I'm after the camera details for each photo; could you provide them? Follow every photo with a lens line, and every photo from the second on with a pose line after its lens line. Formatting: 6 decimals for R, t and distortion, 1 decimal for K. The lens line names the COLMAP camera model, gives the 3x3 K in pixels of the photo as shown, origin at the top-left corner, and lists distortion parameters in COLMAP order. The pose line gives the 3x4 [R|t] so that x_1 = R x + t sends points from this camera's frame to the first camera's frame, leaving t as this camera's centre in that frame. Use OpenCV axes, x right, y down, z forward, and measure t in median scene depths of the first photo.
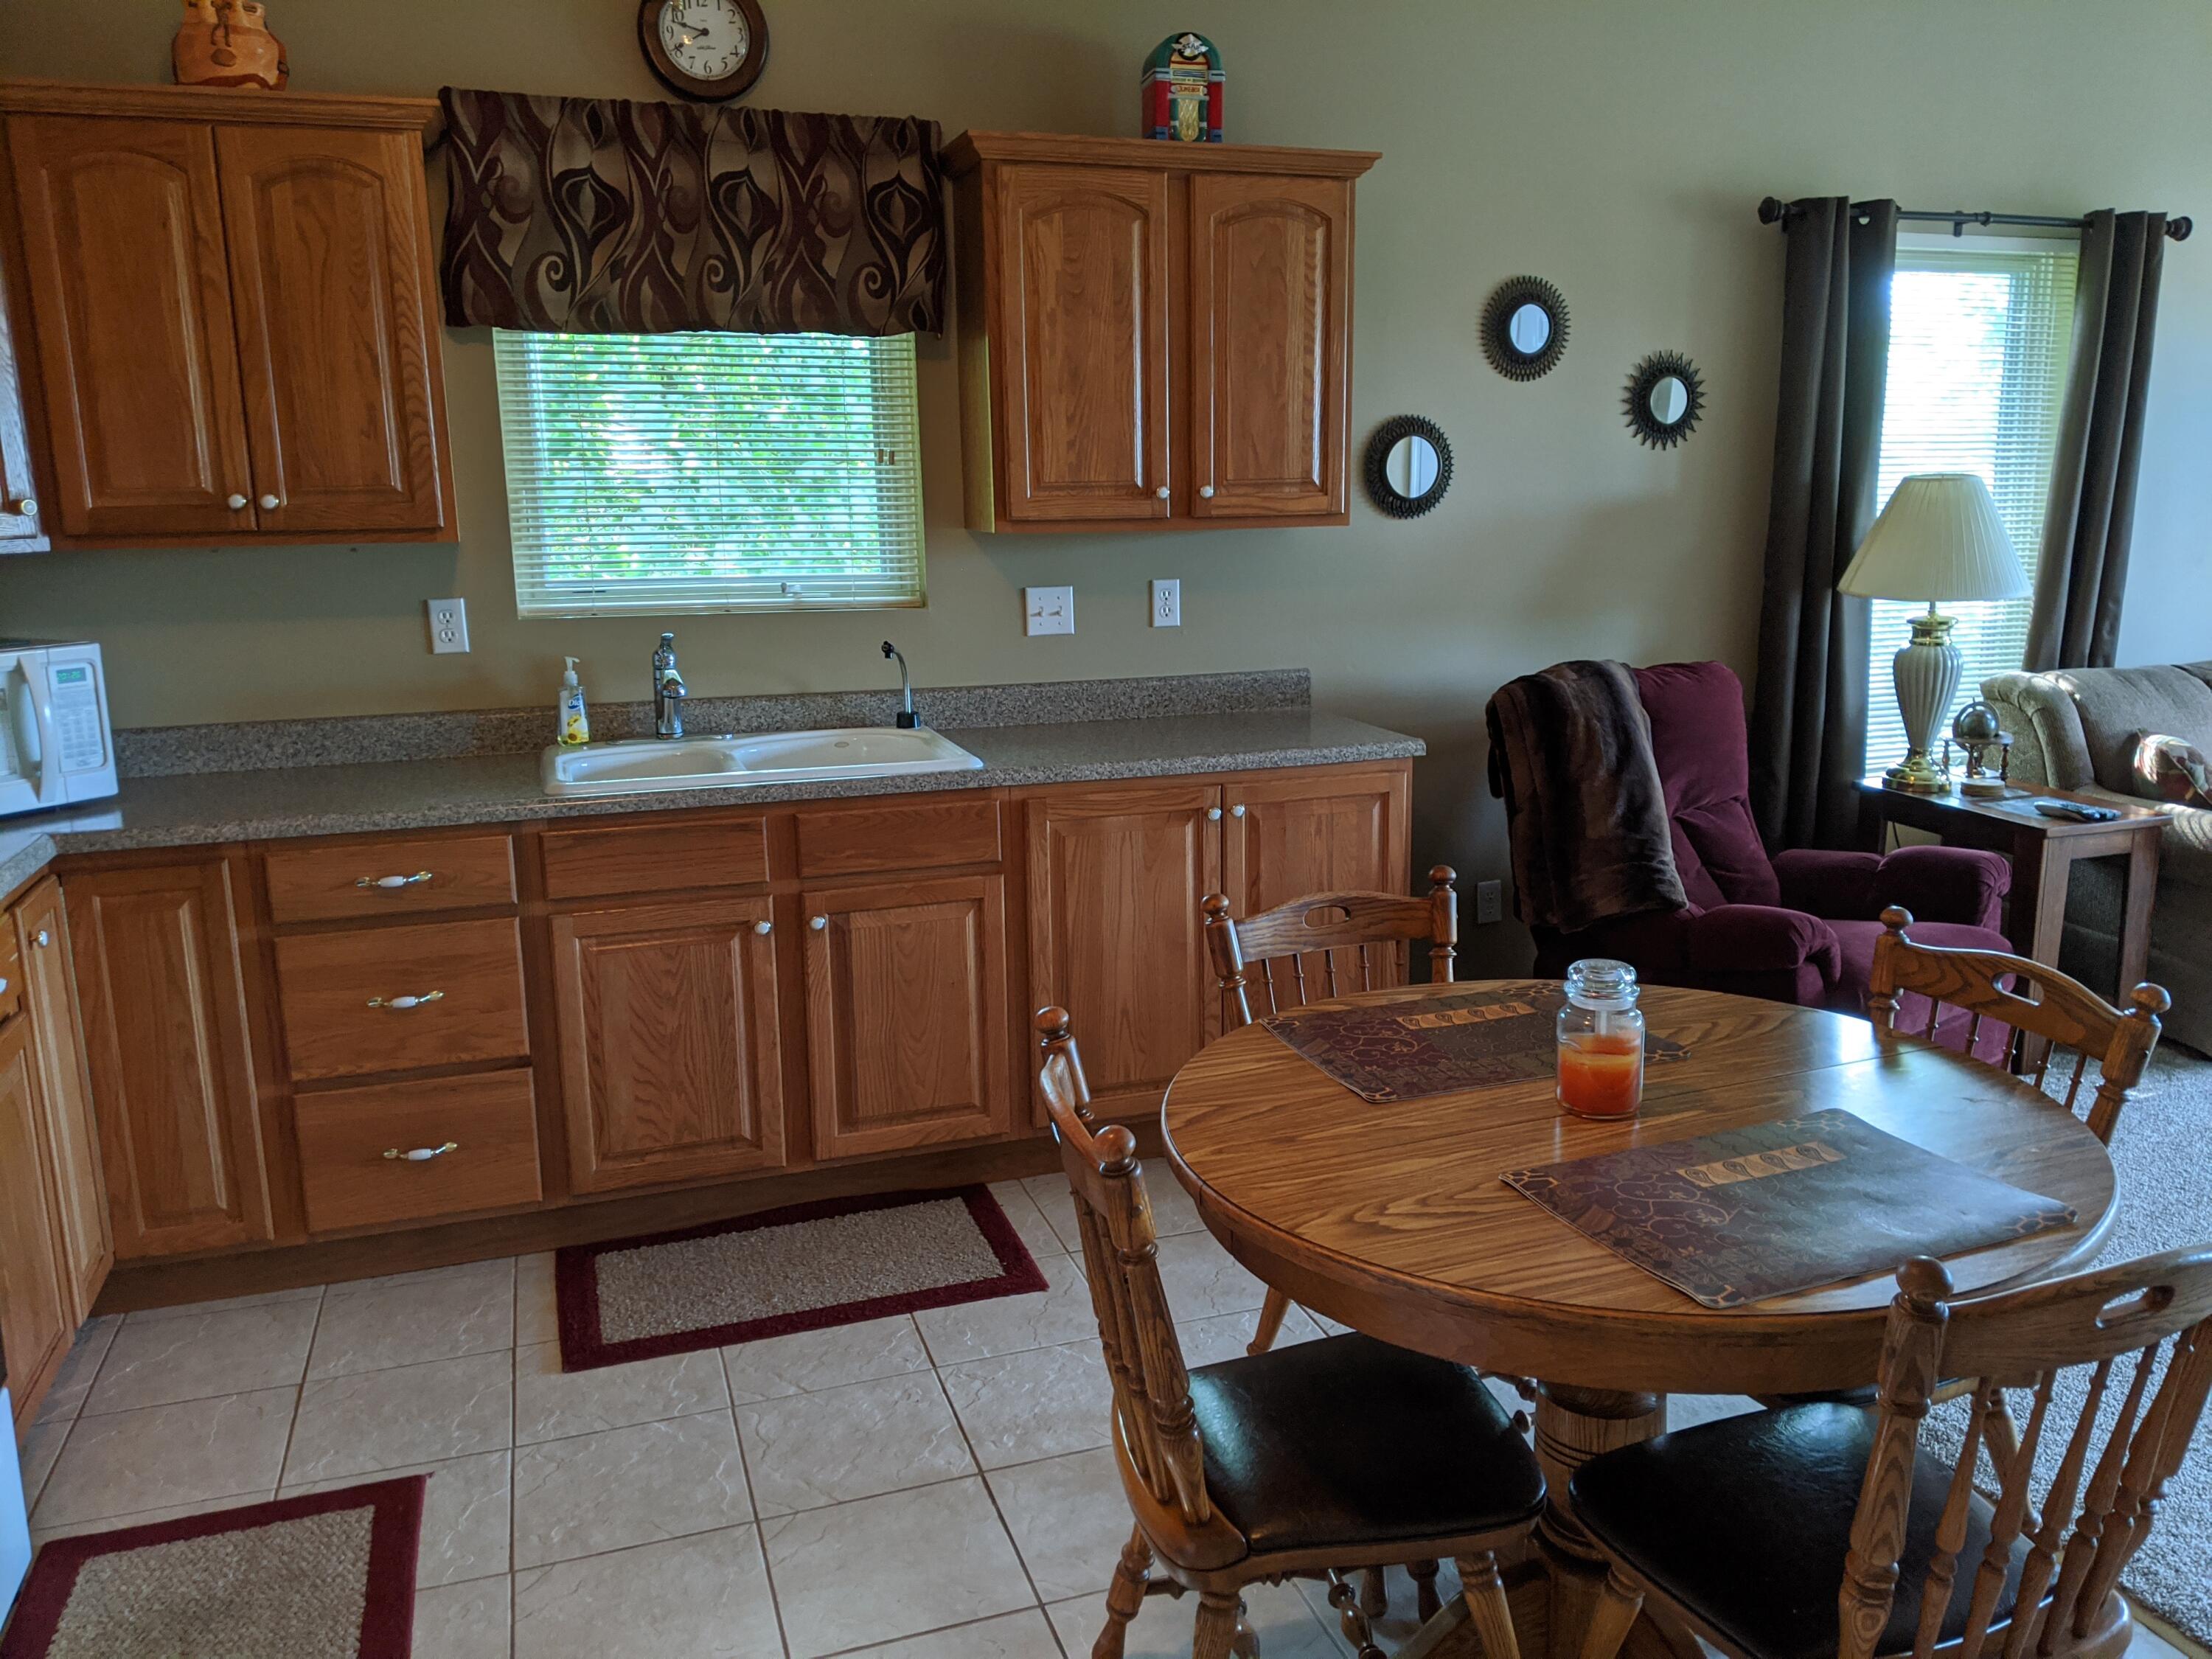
lens RADIAL K [[1867.5, 0, 1146.4], [0, 1867.5, 883.8], [0, 0, 1]] dist [0.090324, -0.084138]
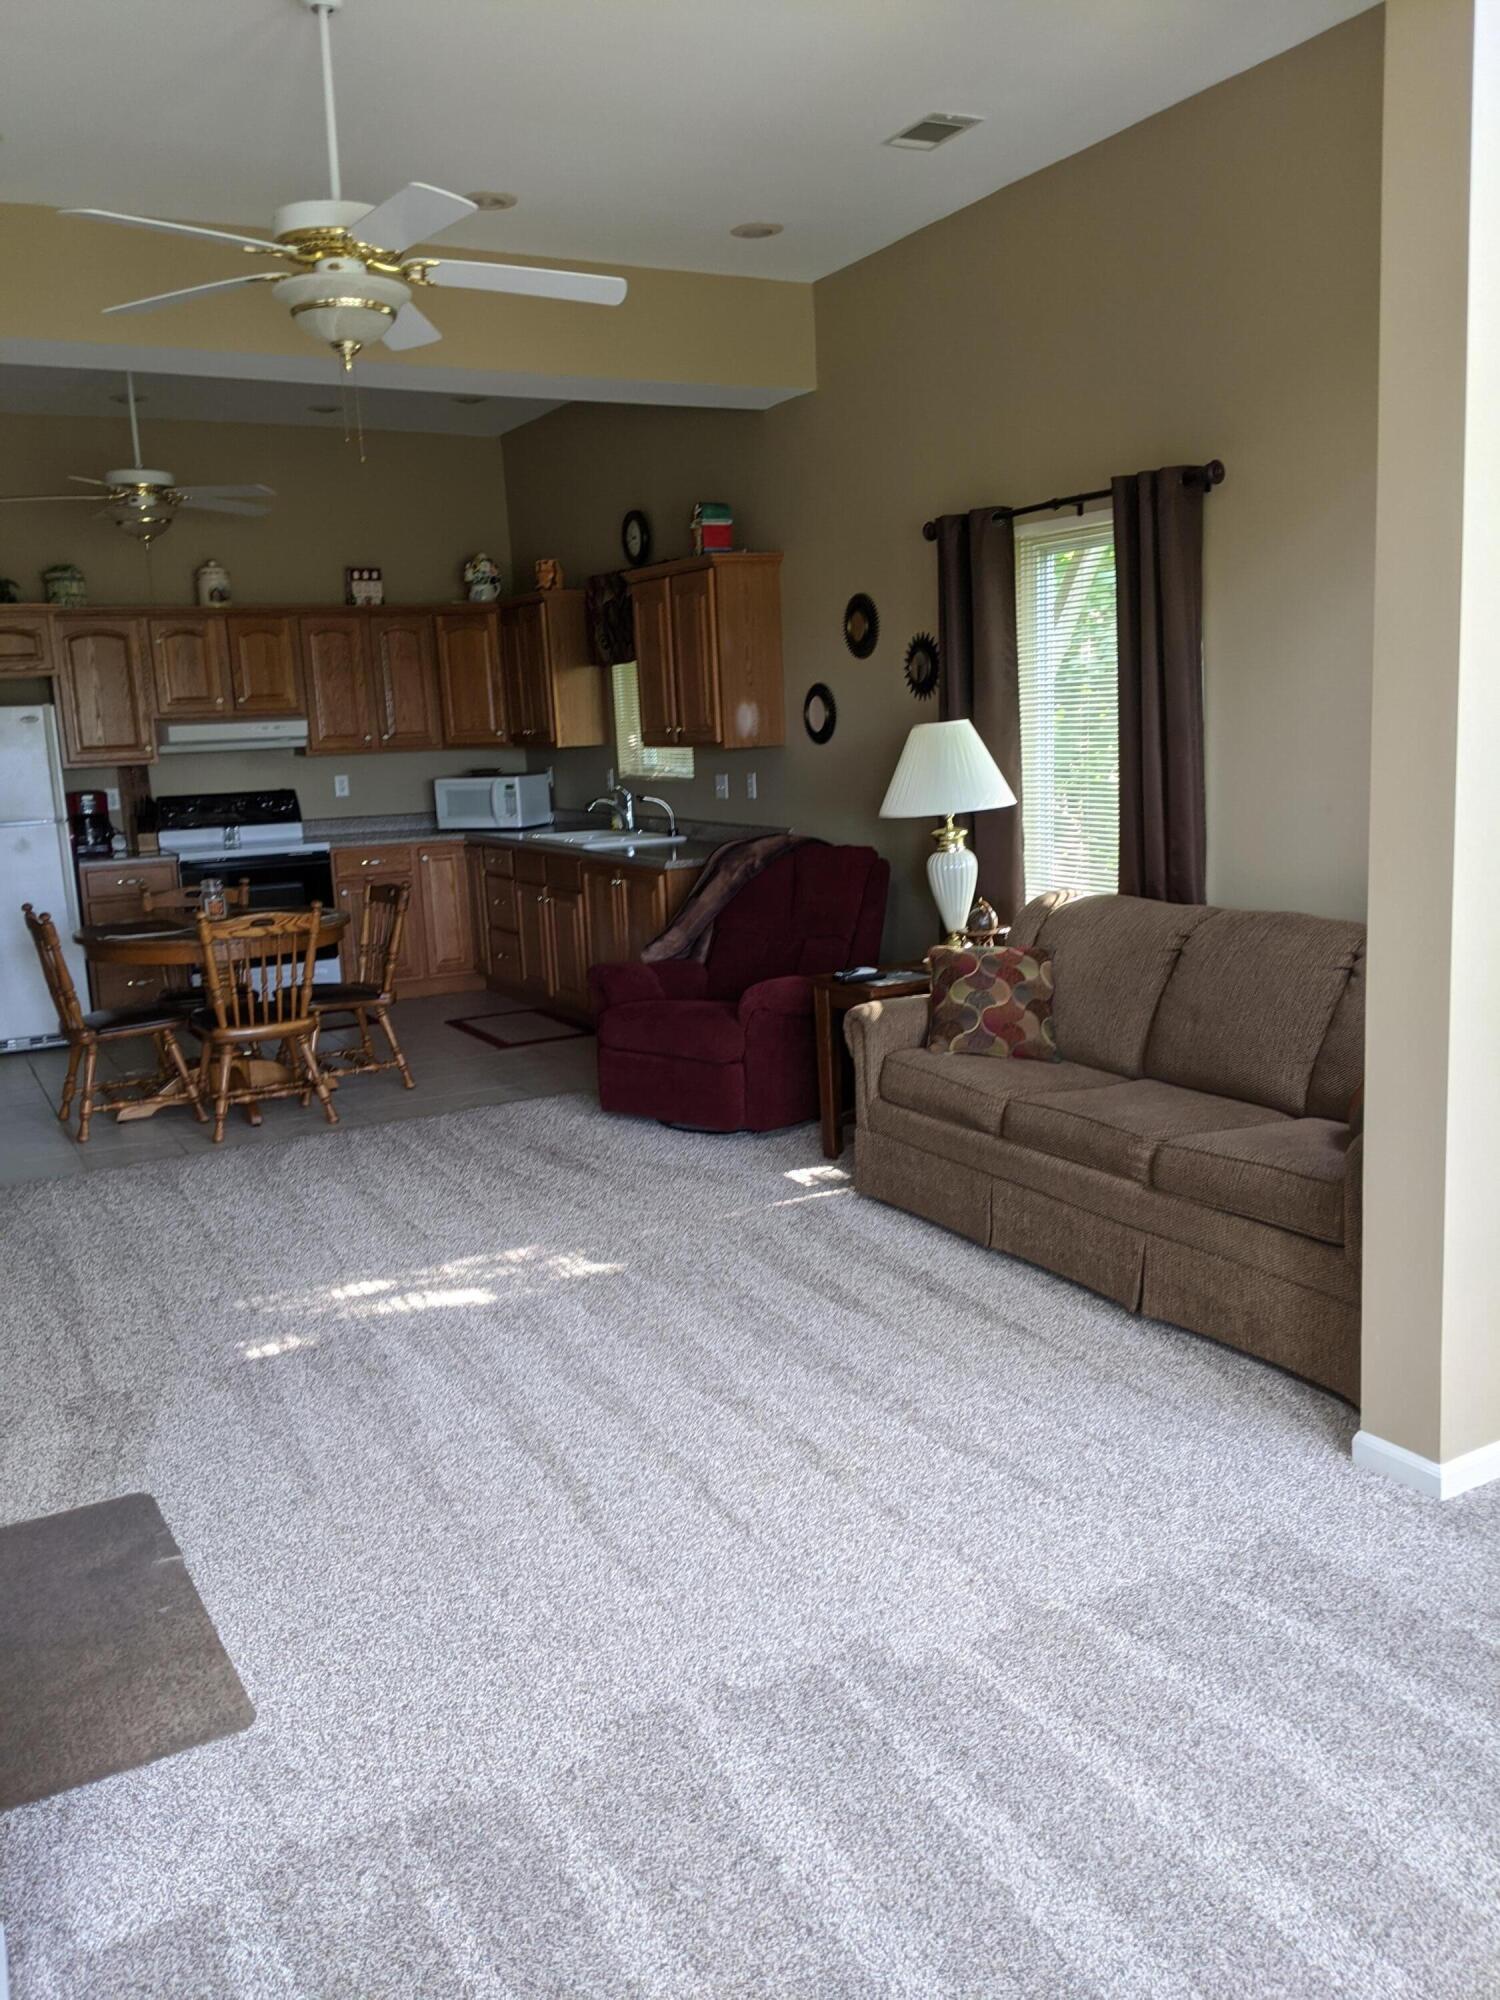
lens RADIAL K [[1580.5, 0, 783.1], [0, 1580.5, 997.9], [0, 0, 1]] dist [0.153818, -0.327750]
pose [[0.151216, 0.176589, -0.972600, 1.396517], [-0.183686, 0.971797, 0.147885, -0.159795], [0.971284, 0.156290, 0.179388, 0.677077]]
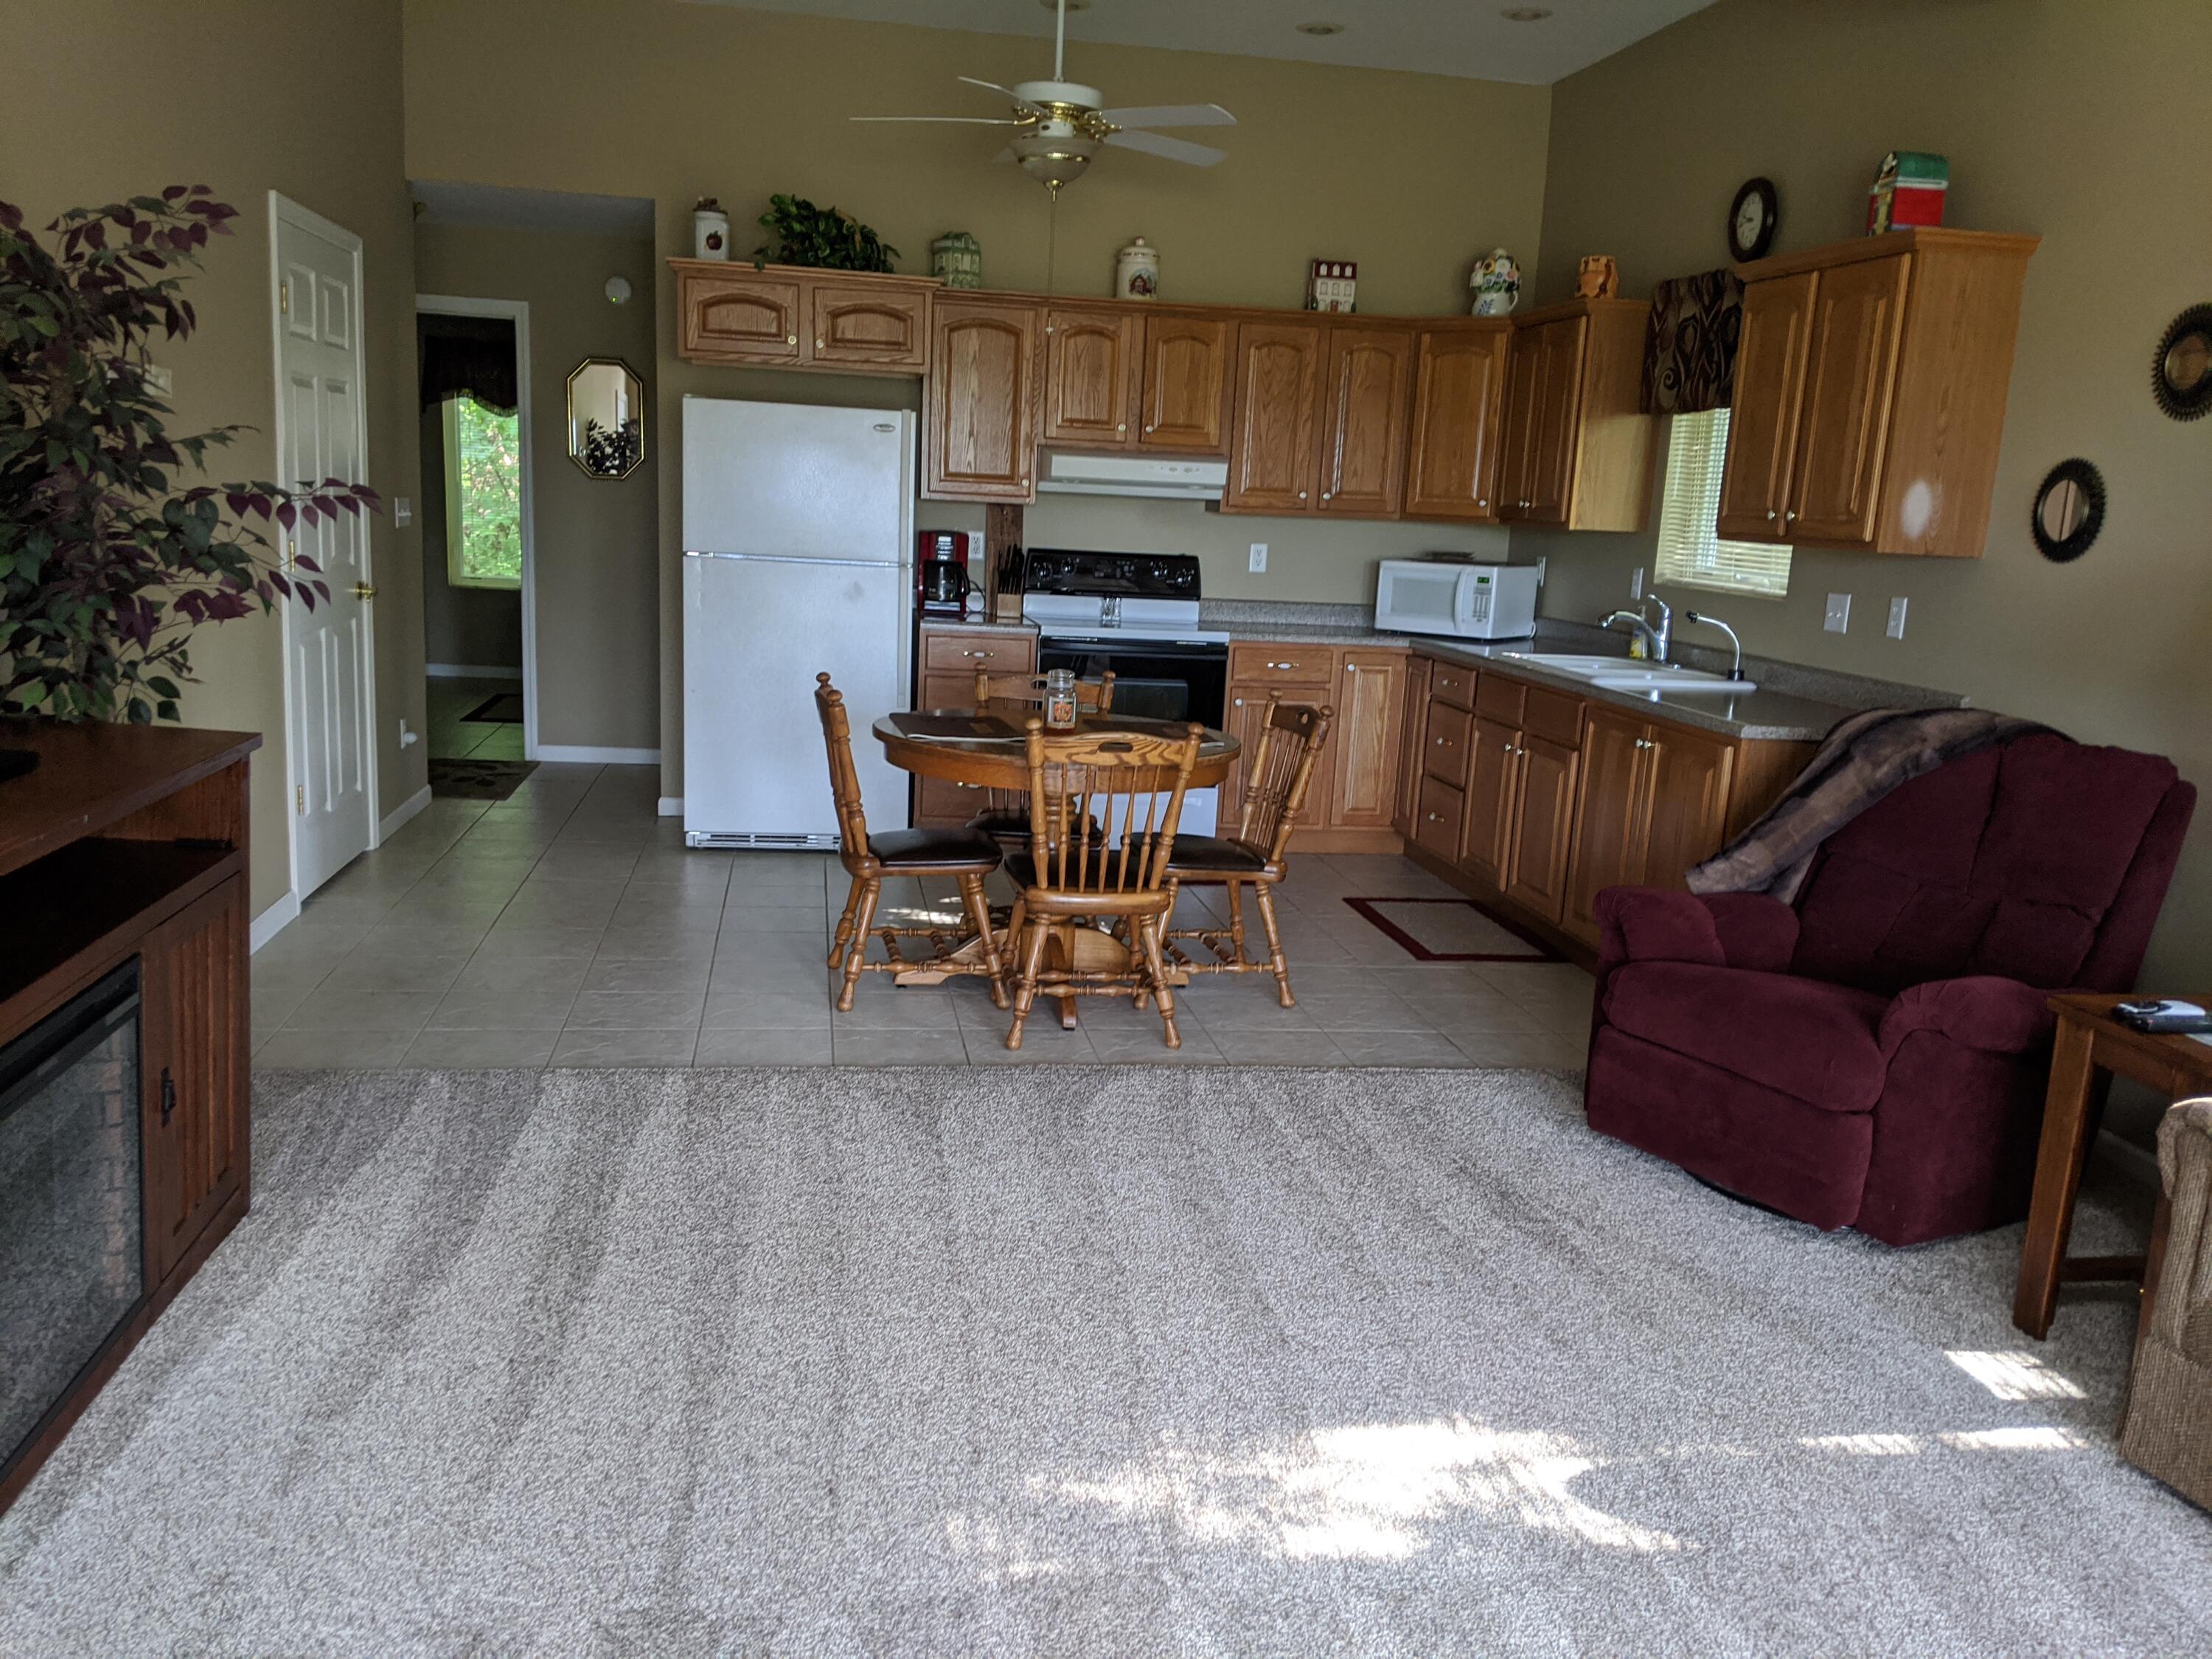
lens RADIAL K [[1748.0, 0, 1142.0], [0, 1748.0, 833.8], [0, 0, 1]] dist [0.153818, -0.327750]
pose [[-0.181799, 0.184326, -0.965905, 1.027973], [-0.272383, 0.934398, 0.229580, -0.130649], [0.944858, 0.304834, -0.119666, 0.636835]]
